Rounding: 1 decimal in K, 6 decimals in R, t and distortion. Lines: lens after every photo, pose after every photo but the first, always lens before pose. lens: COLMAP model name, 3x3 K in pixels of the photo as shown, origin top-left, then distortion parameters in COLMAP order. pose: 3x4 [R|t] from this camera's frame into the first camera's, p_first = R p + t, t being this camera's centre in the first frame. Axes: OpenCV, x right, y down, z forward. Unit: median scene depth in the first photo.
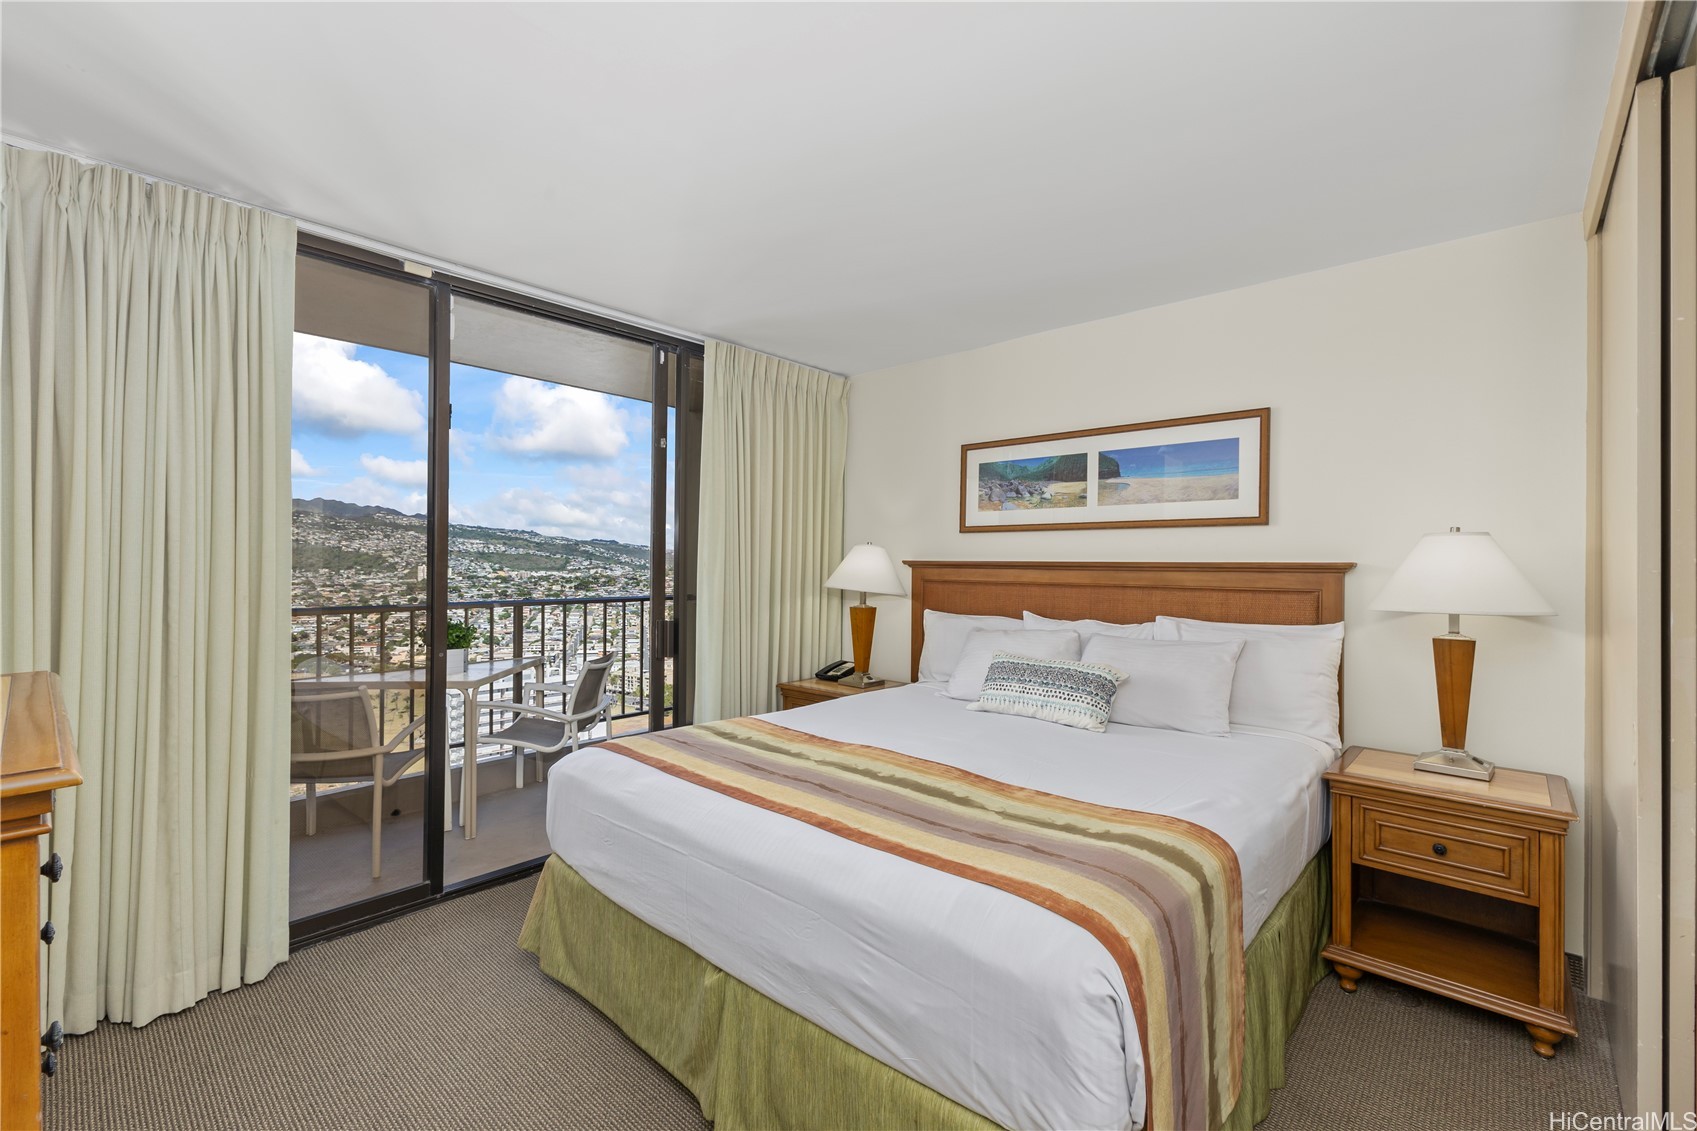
lens RADIAL K [[732.9, 0, 845.8], [0, 732.9, 556.6], [0, 0, 1]] dist [0.006892, -0.001115]
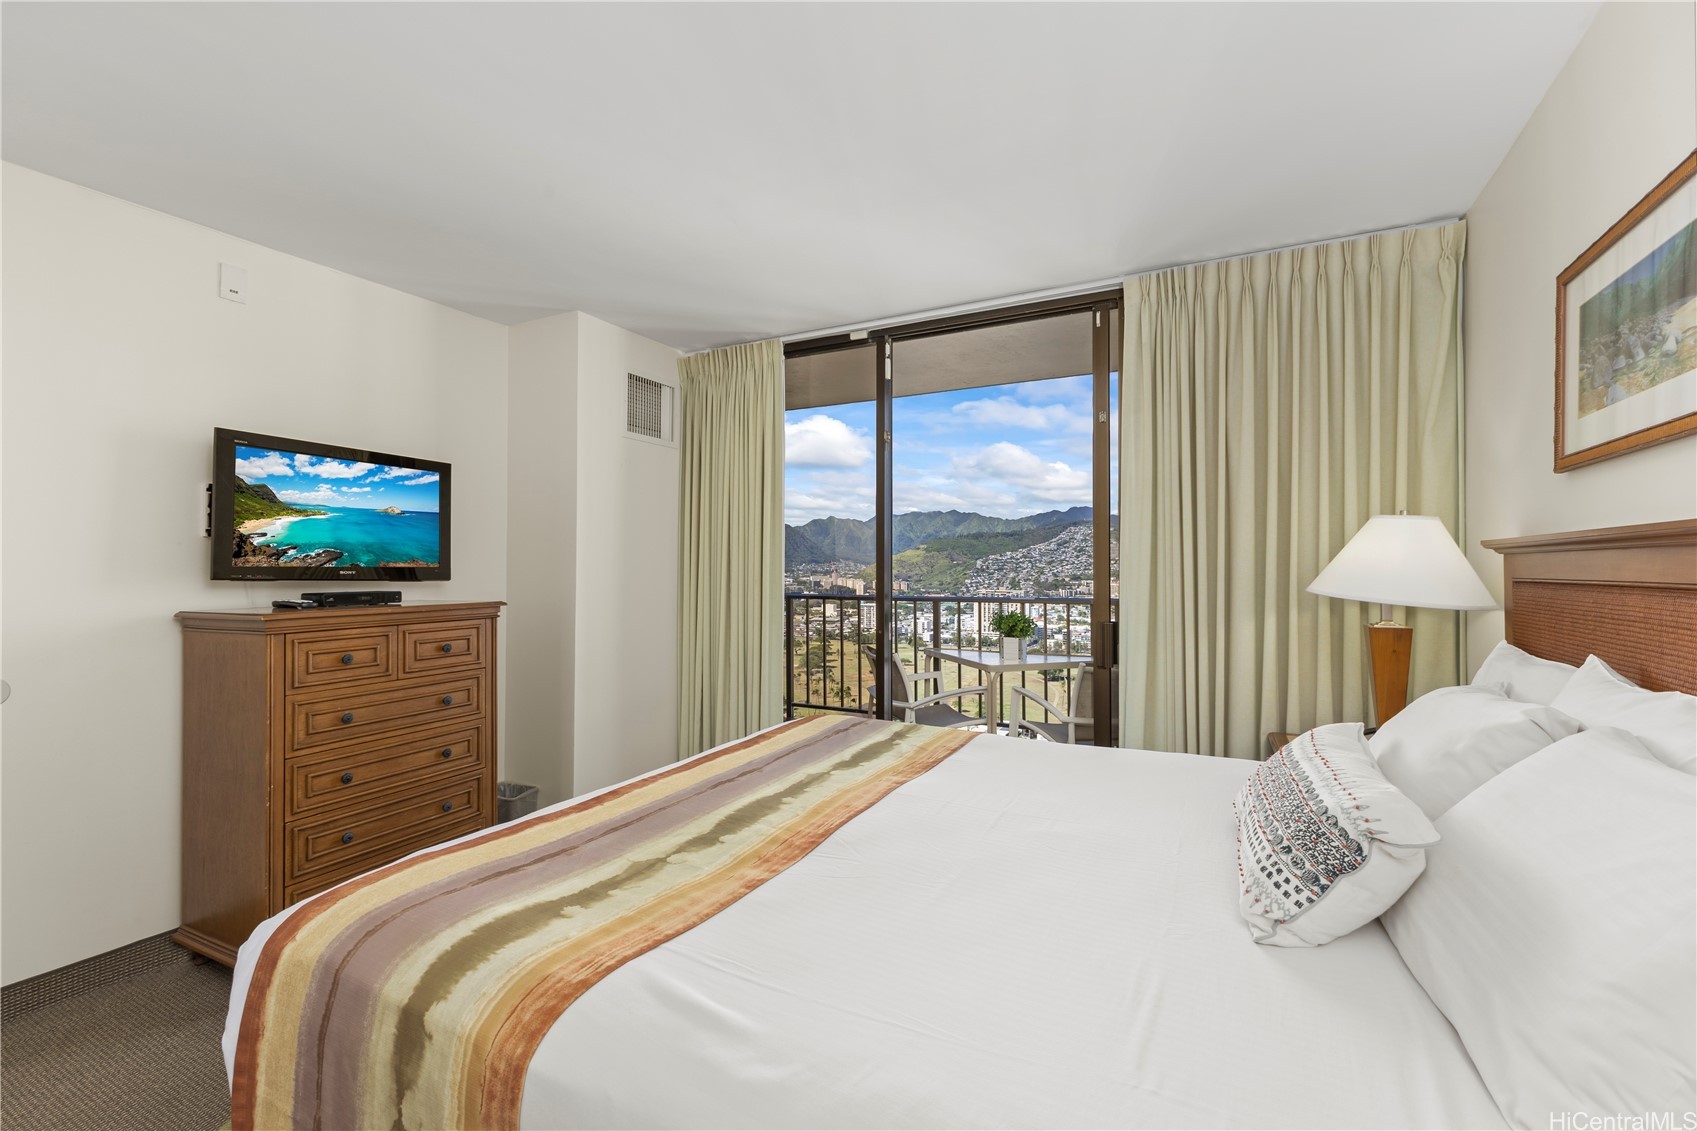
lens RADIAL K [[732.9, 0, 859.5], [0, 732.9, 555.5], [0, 0, 1]] dist [0.006892, -0.001115]
pose [[0.257732, -0.024837, -0.965897, 0.617531], [0.013097, 0.999668, -0.022211, 0.028852], [0.966128, -0.006926, 0.257972, 0.608445]]
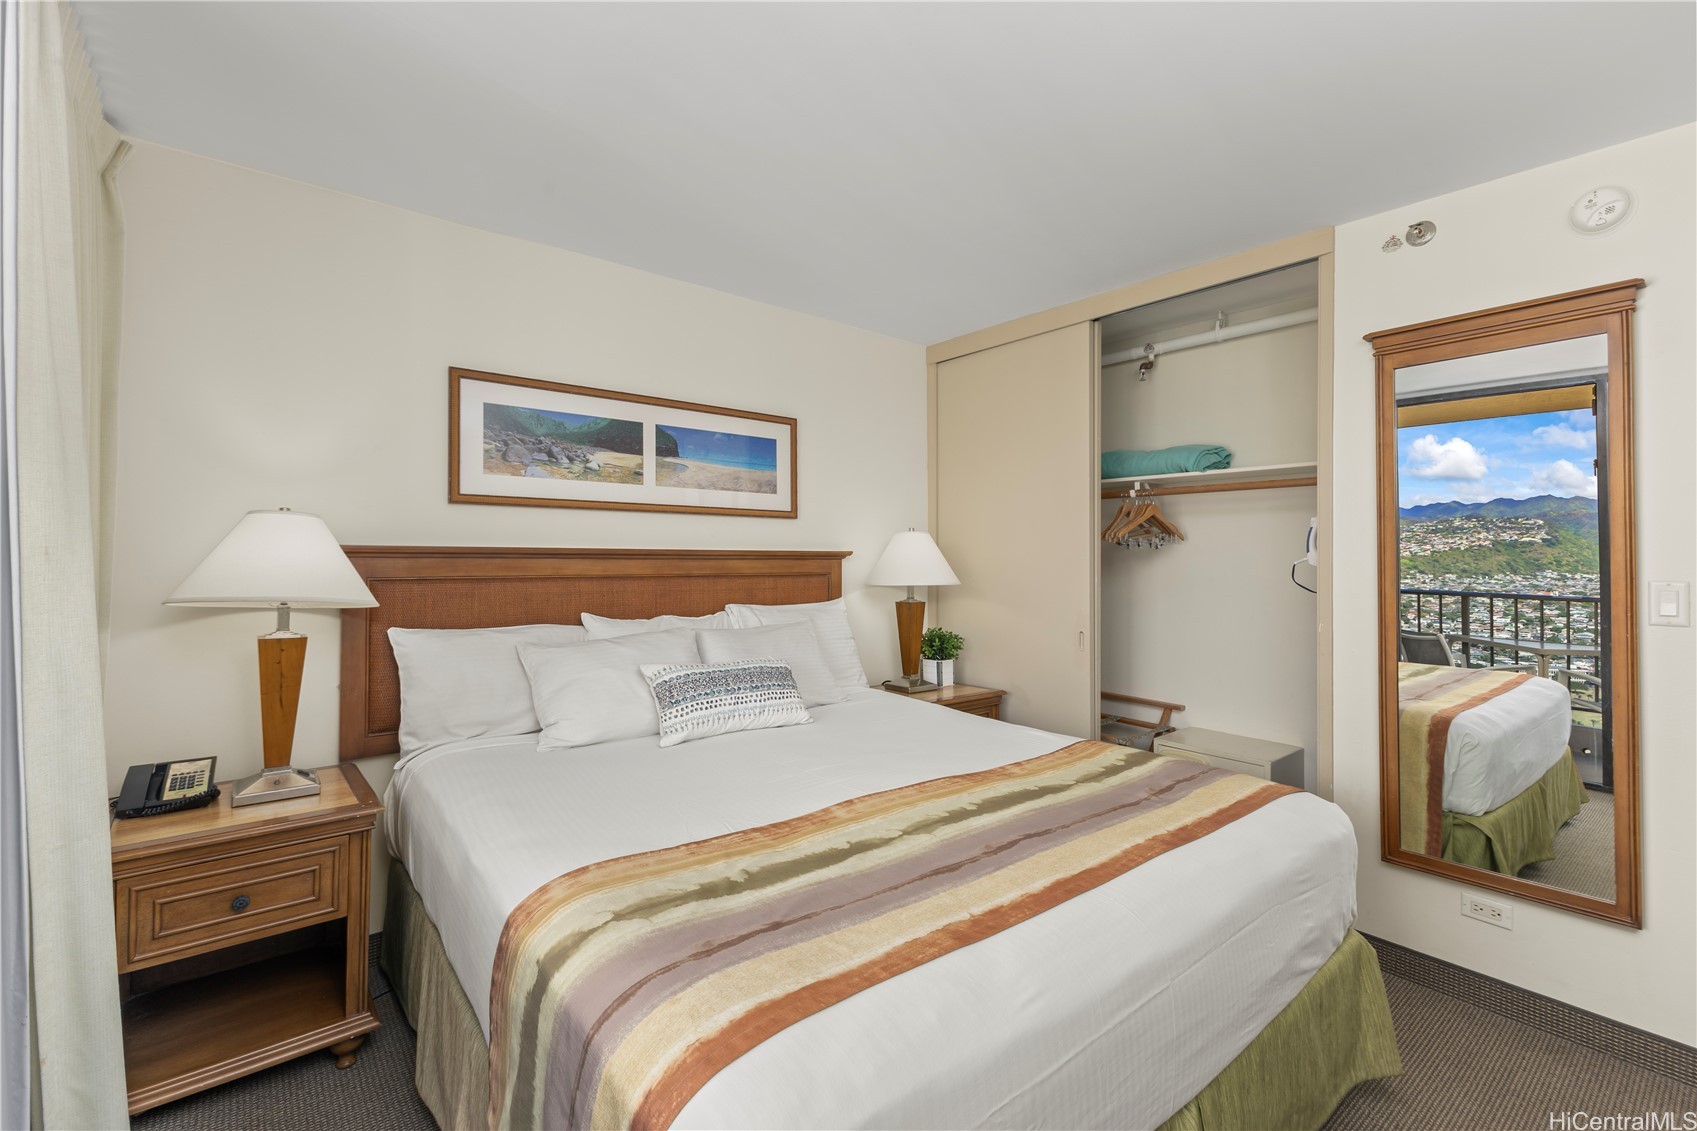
lens RADIAL K [[732.9, 0, 857.0], [0, 732.9, 555.8], [0, 0, 1]] dist [0.006892, -0.001115]
pose [[0.152486, -0.003688, 0.988299, -0.550328], [-0.011459, 0.999919, 0.005499, 0.008047], [-0.988239, -0.012164, 0.152432, 0.705158]]
